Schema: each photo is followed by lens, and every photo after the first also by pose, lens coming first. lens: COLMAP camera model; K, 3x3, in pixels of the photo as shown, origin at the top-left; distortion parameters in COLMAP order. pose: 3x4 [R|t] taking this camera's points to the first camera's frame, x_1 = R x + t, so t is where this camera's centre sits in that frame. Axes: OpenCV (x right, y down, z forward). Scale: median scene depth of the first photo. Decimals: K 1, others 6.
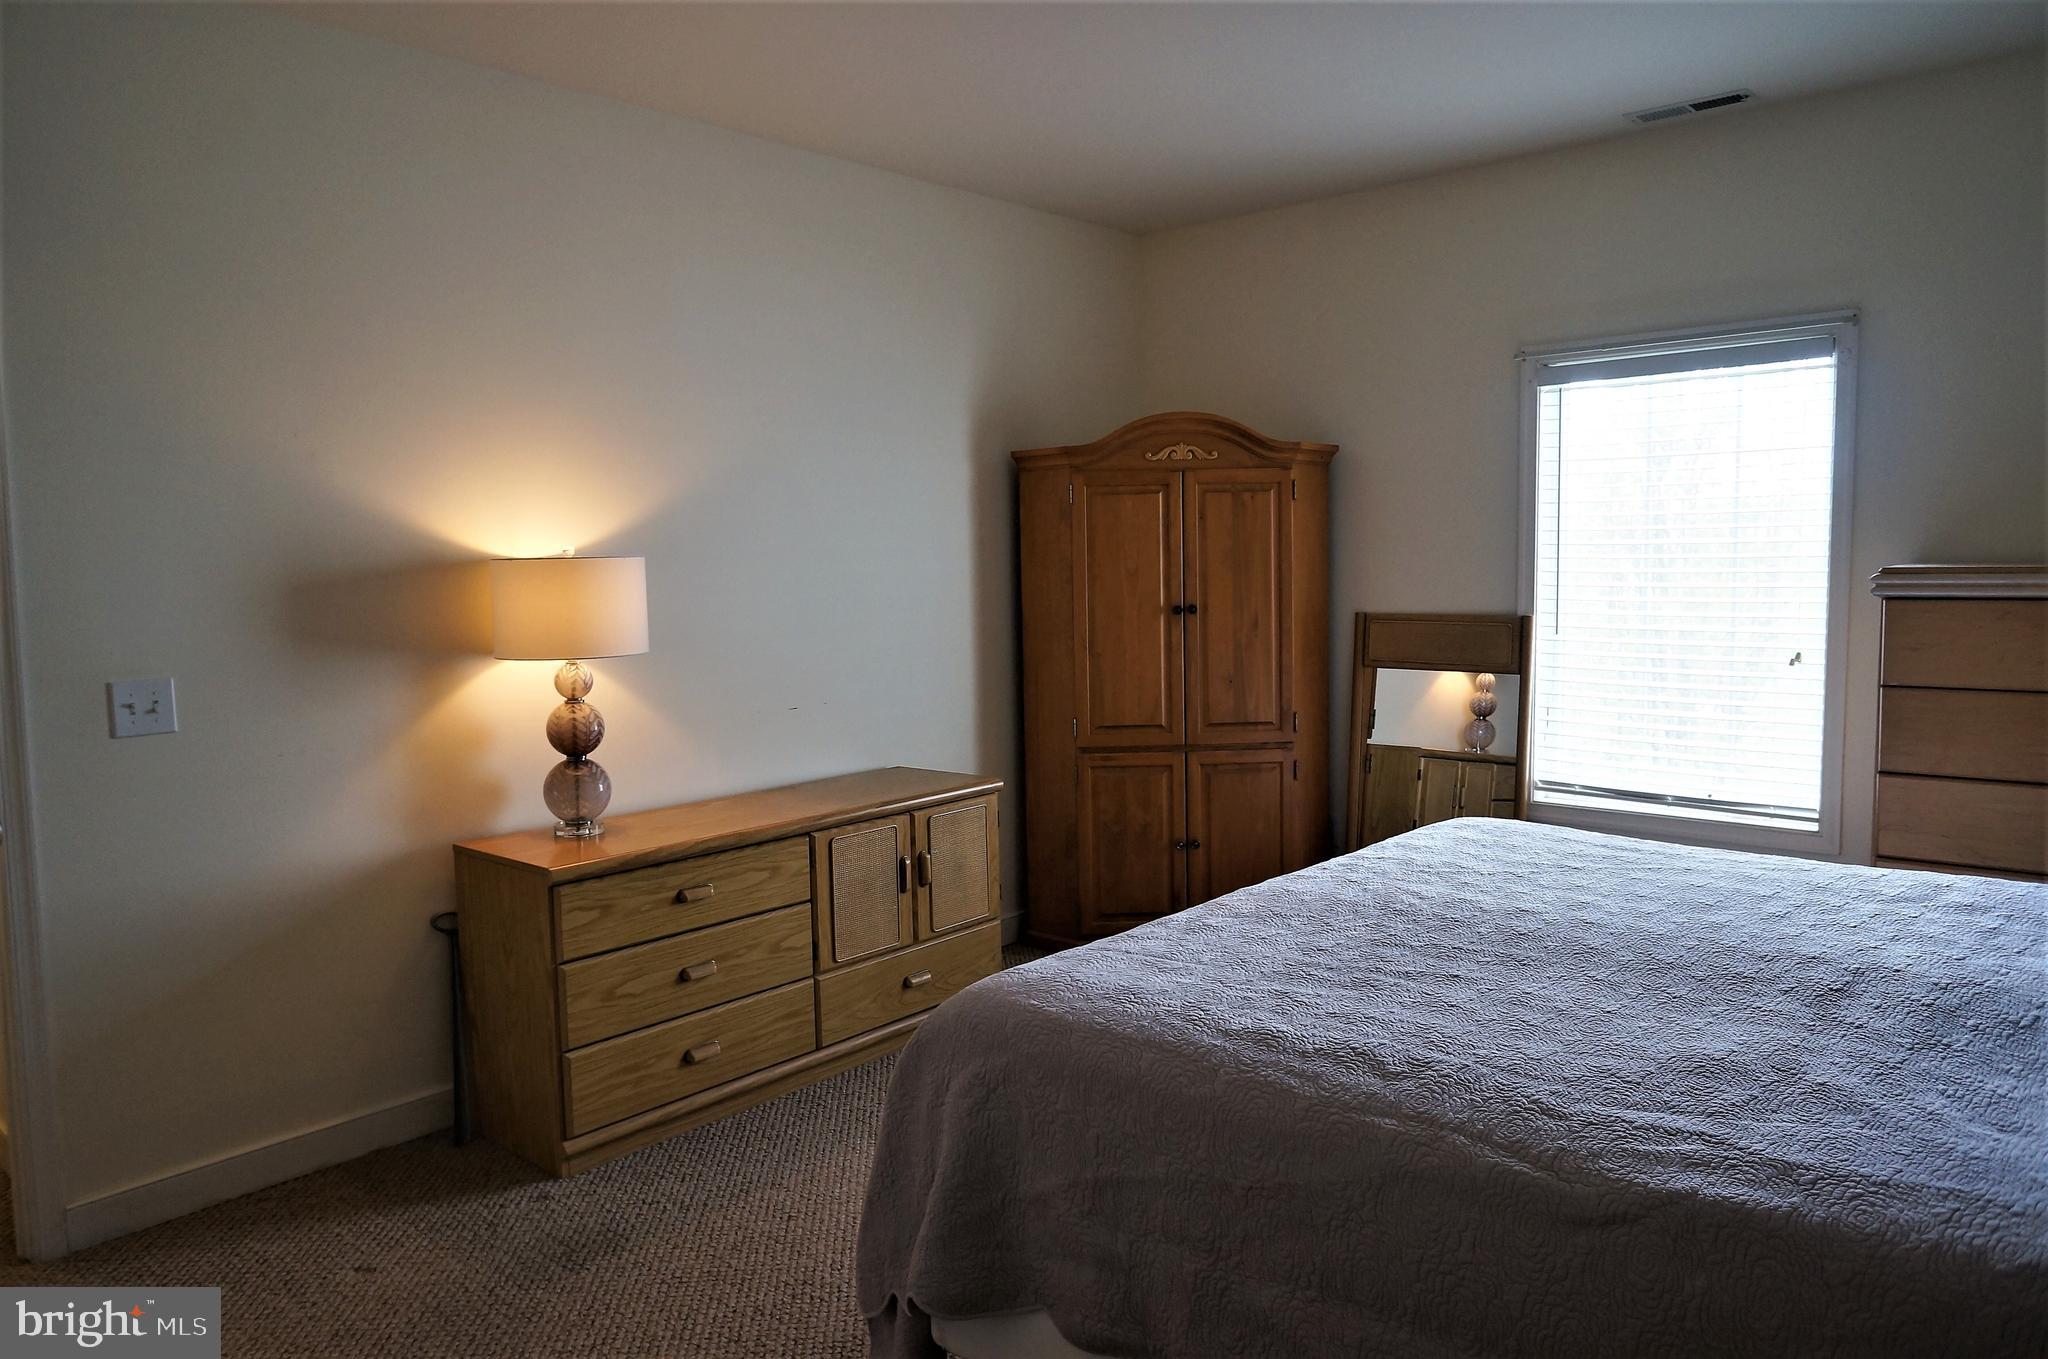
lens RADIAL K [[1397.9, 0, 1024.0], [0, 1397.9, 679.5], [0, 0, 1]] dist [-0.002548, -0.000390]
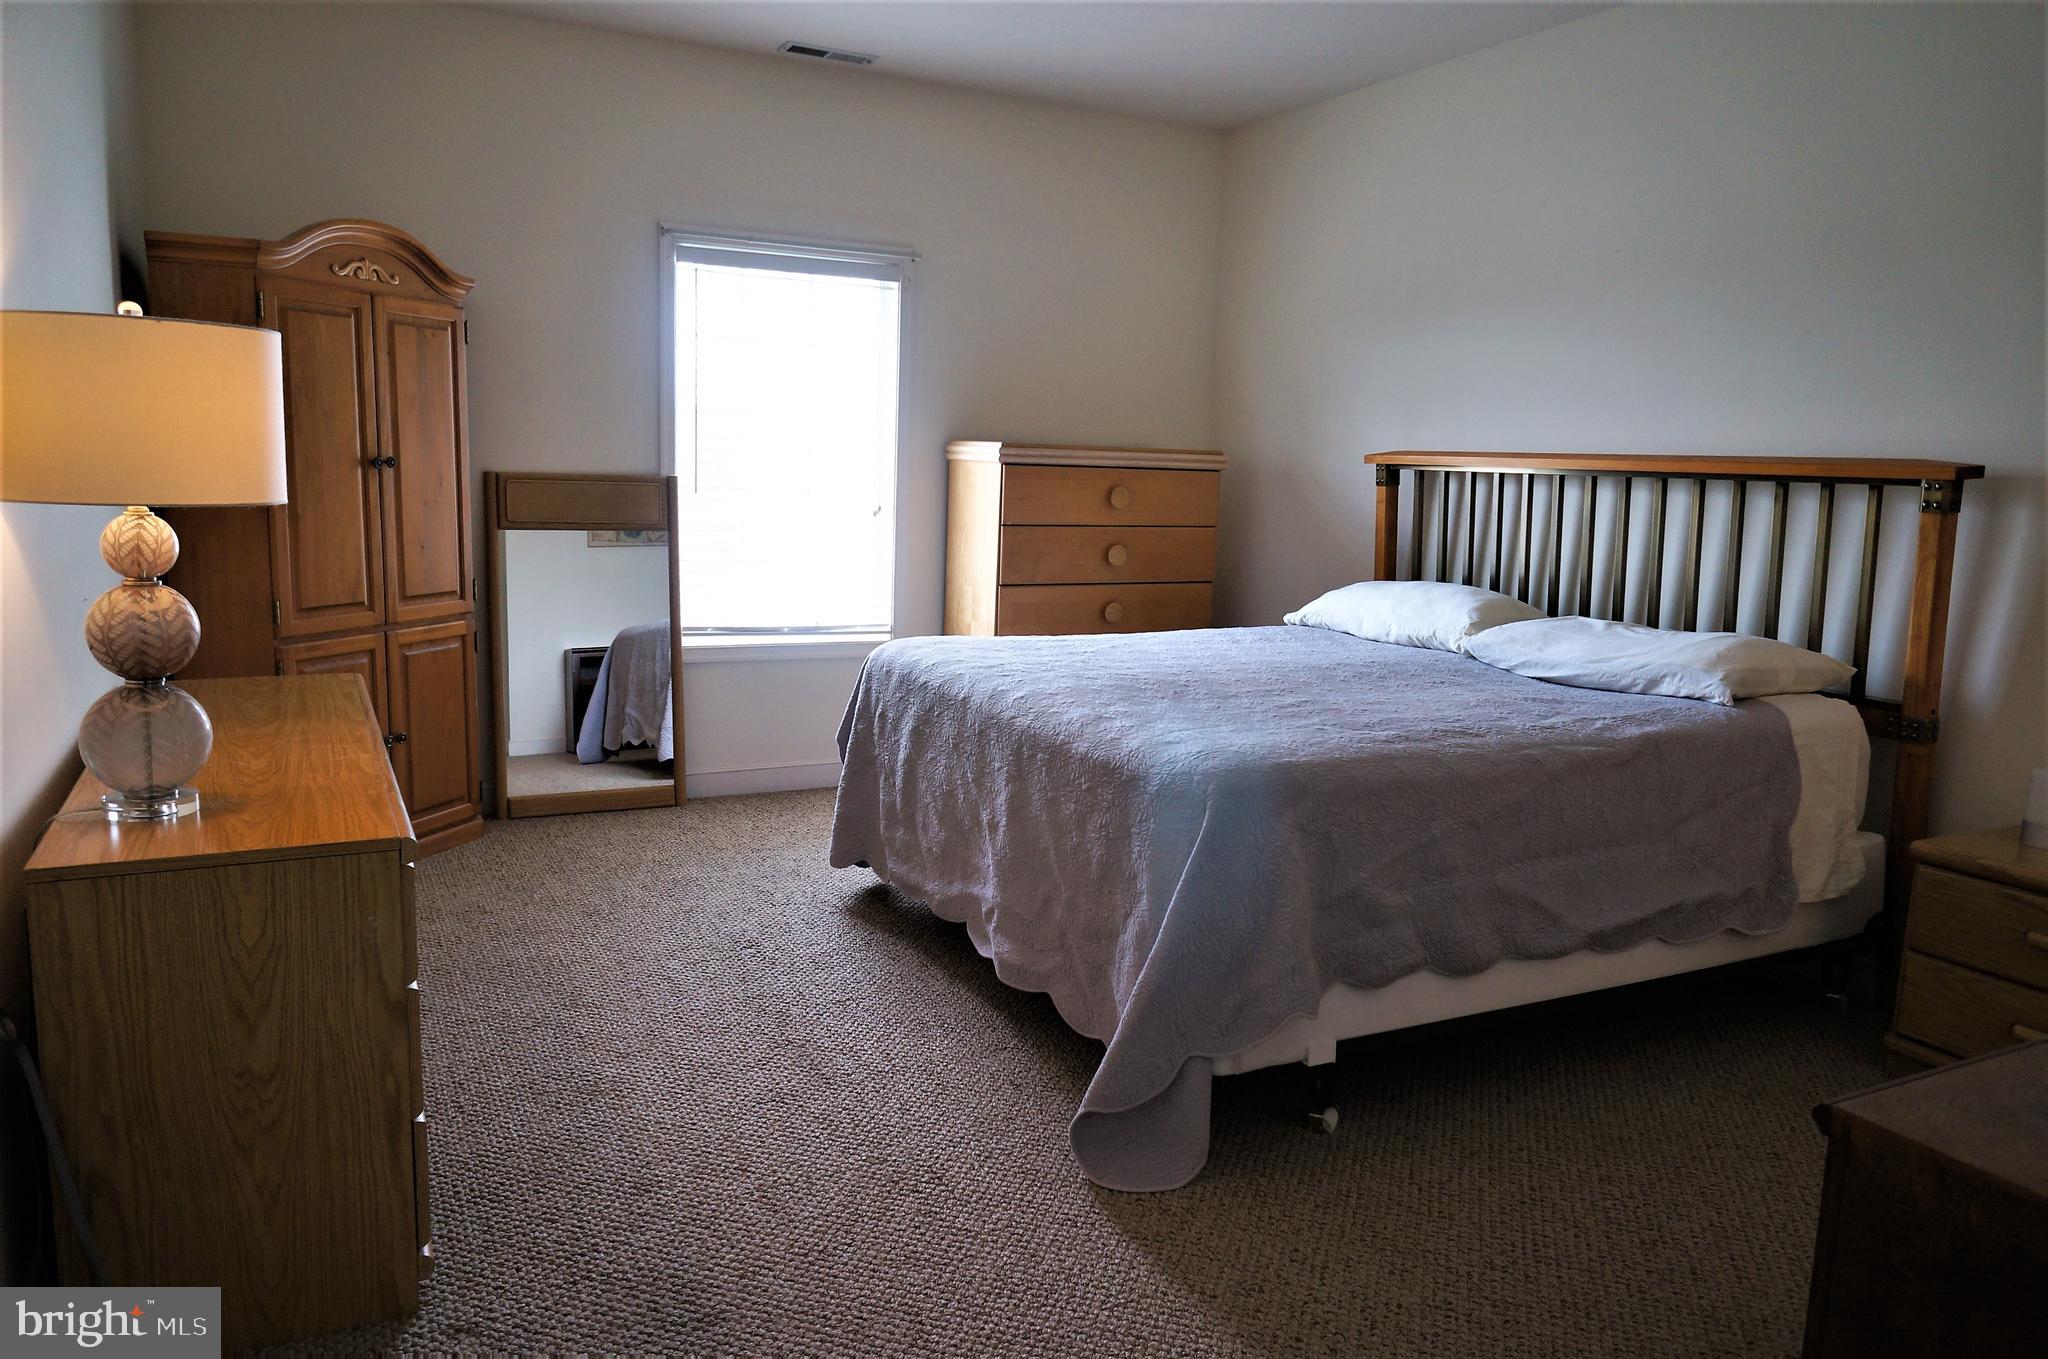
lens RADIAL K [[1397.9, 0, 1024.0], [0, 1397.9, 679.5], [0, 0, 1]] dist [-0.002548, -0.000390]
pose [[0.361843, -0.115242, 0.925088, -0.541318], [0.044217, 0.993335, 0.106449, 0.007283], [-0.931190, 0.002387, 0.364527, 0.336178]]
